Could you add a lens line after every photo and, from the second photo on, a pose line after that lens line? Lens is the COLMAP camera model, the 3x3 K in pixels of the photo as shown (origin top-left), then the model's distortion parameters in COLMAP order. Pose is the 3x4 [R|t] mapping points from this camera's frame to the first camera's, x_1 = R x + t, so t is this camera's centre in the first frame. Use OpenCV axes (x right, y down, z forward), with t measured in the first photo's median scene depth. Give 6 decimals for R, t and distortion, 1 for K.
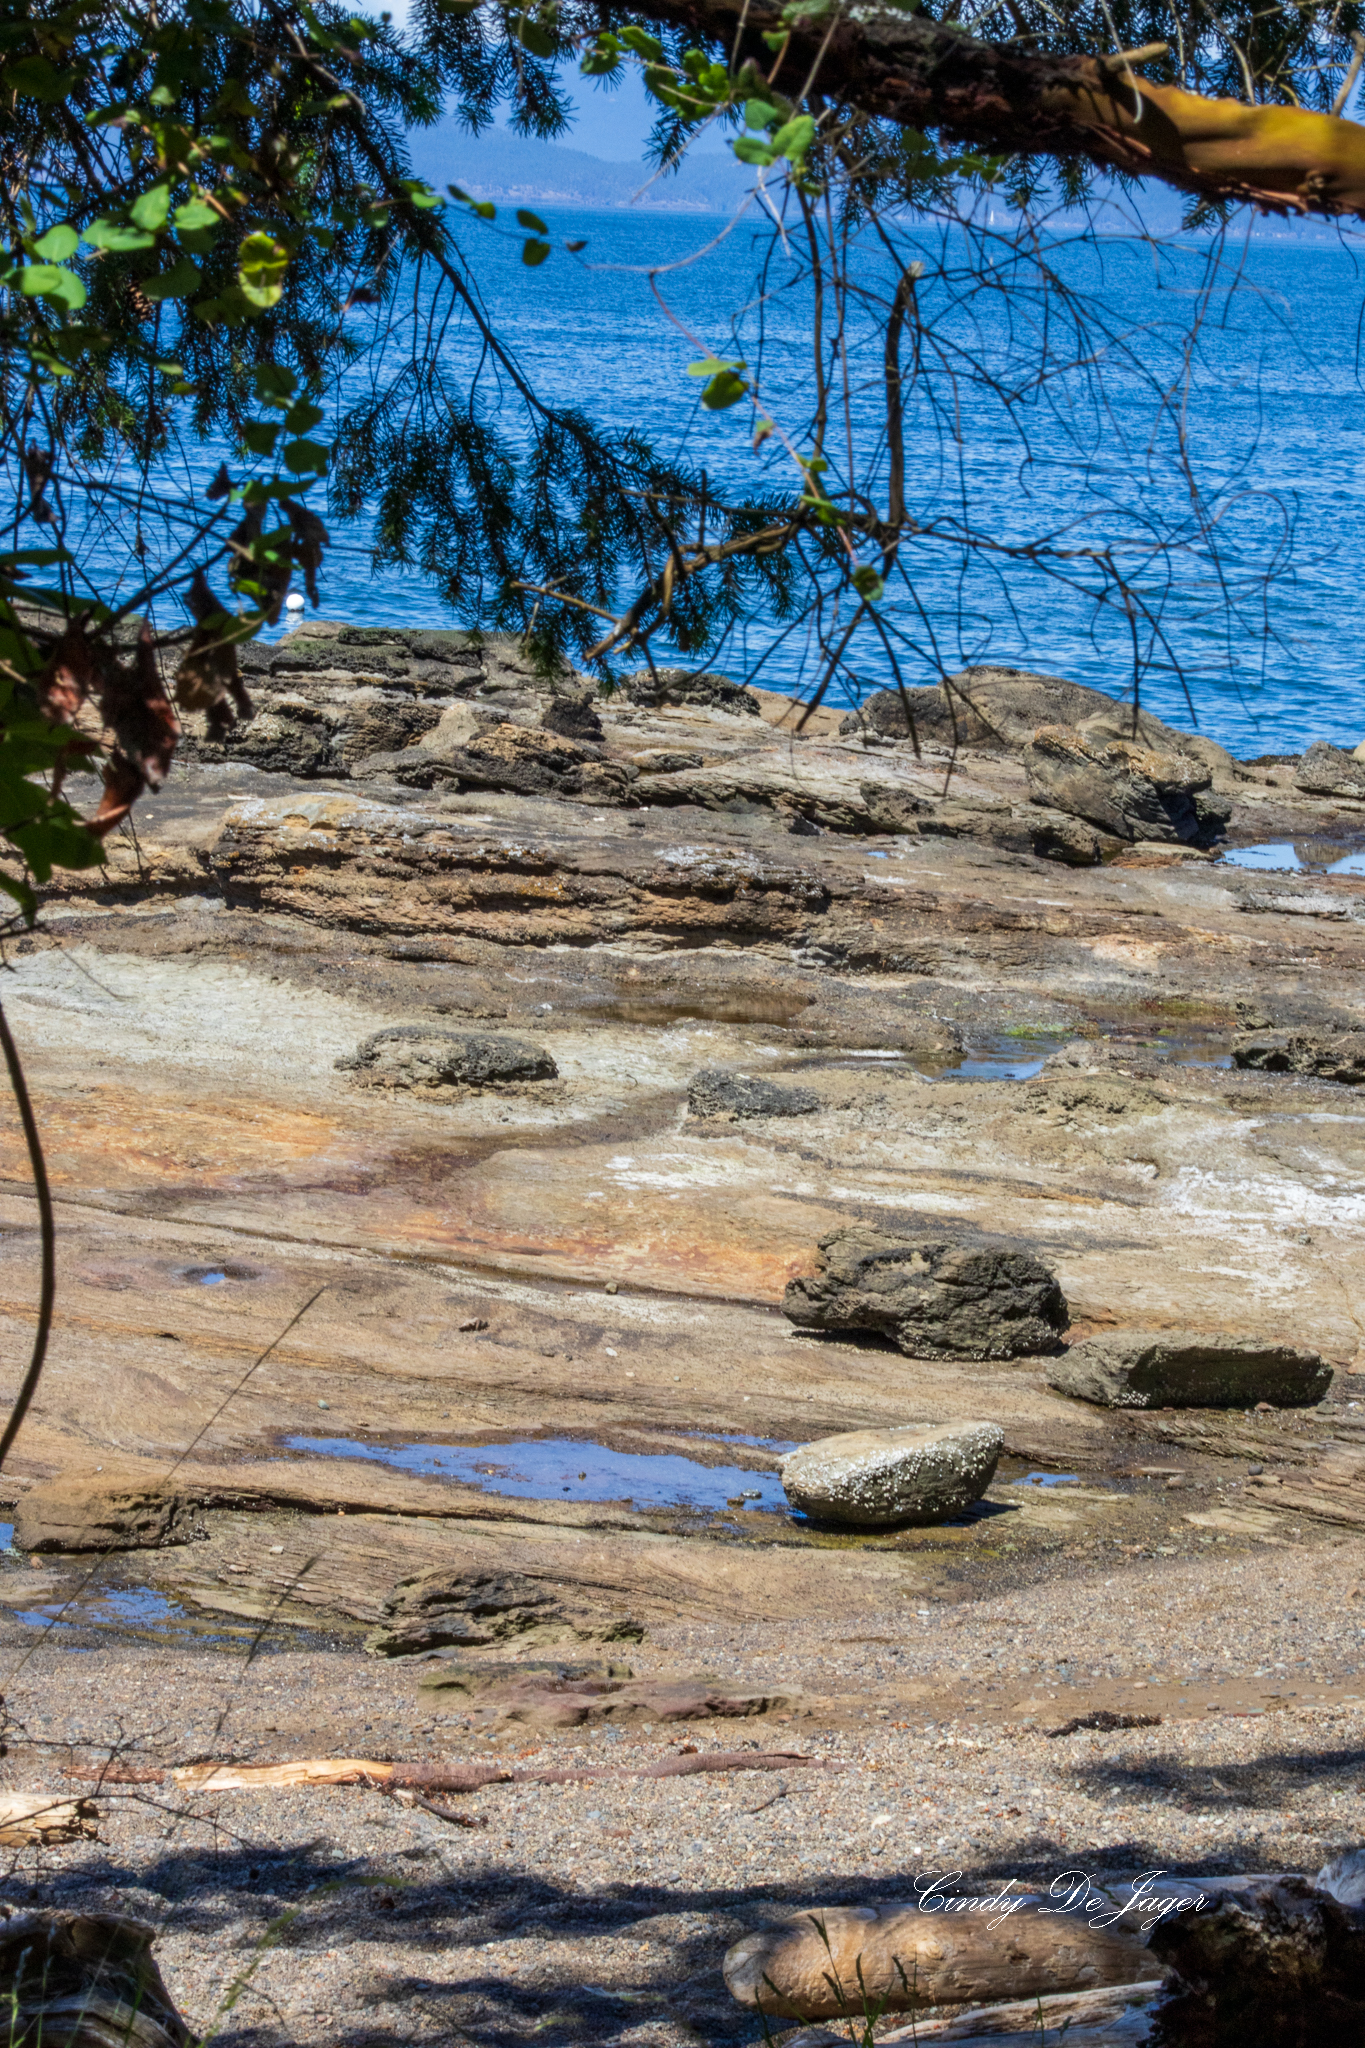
lens RADIAL K [[7349.6, 0, 682.5], [0, 7349.6, 1024.0], [0, 0, 1]] dist [-0.210812, 4.872226]
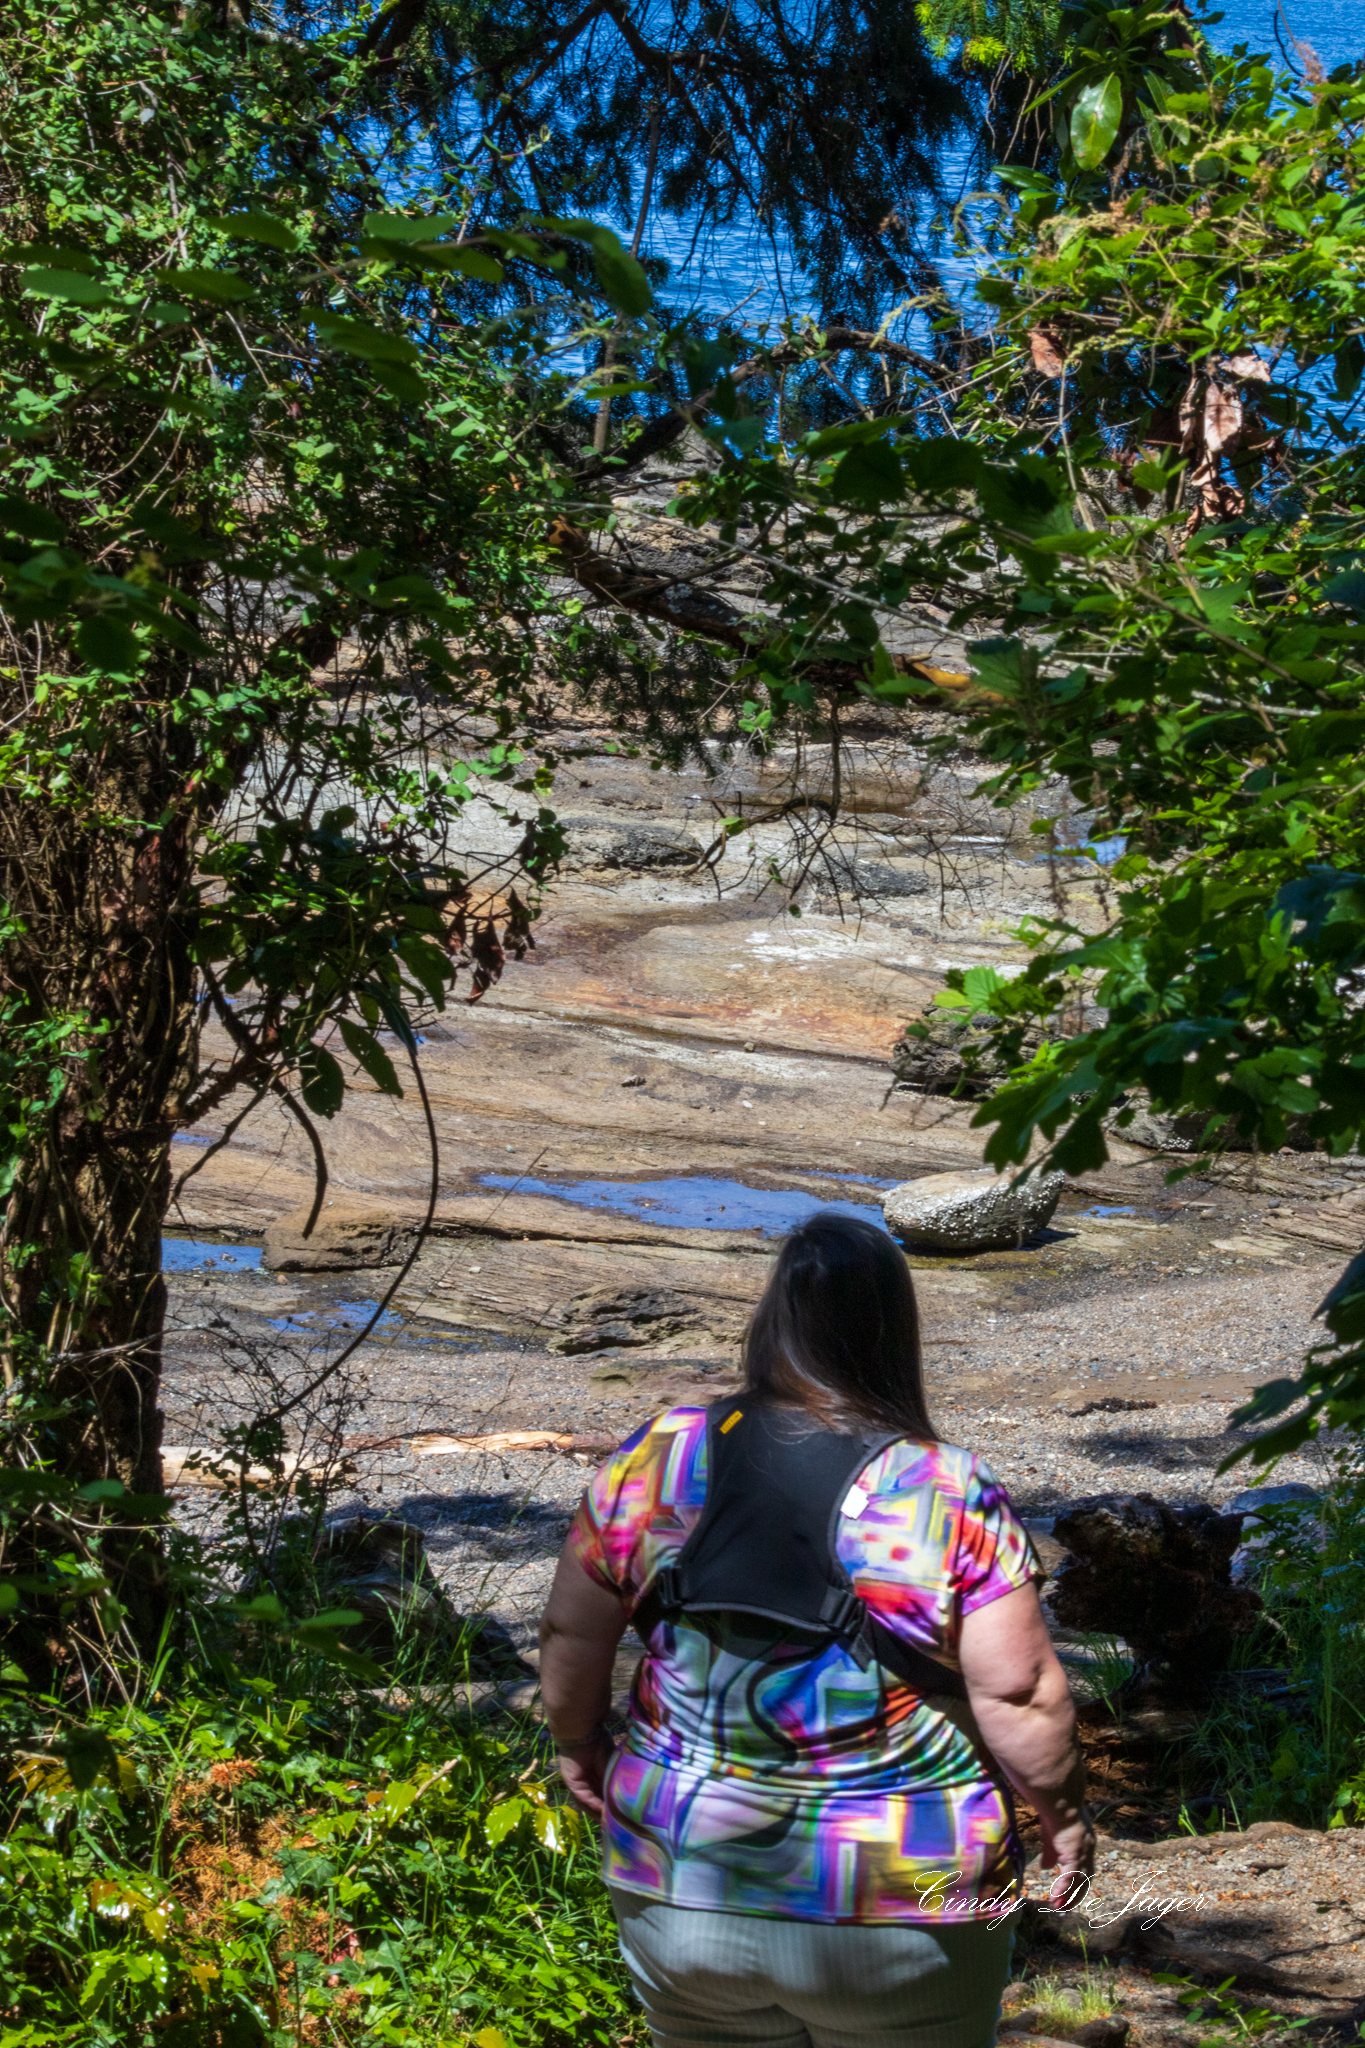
lens RADIAL K [[7349.6, 0, 682.5], [0, 7349.6, 1024.0], [0, 0, 1]] dist [-0.210812, 4.872226]
pose [[0.999759, 0.000849, -0.021938, 0.006890], [0.000044, 0.999173, 0.040664, -0.019816], [0.021954, -0.040655, 0.998932, -0.232625]]
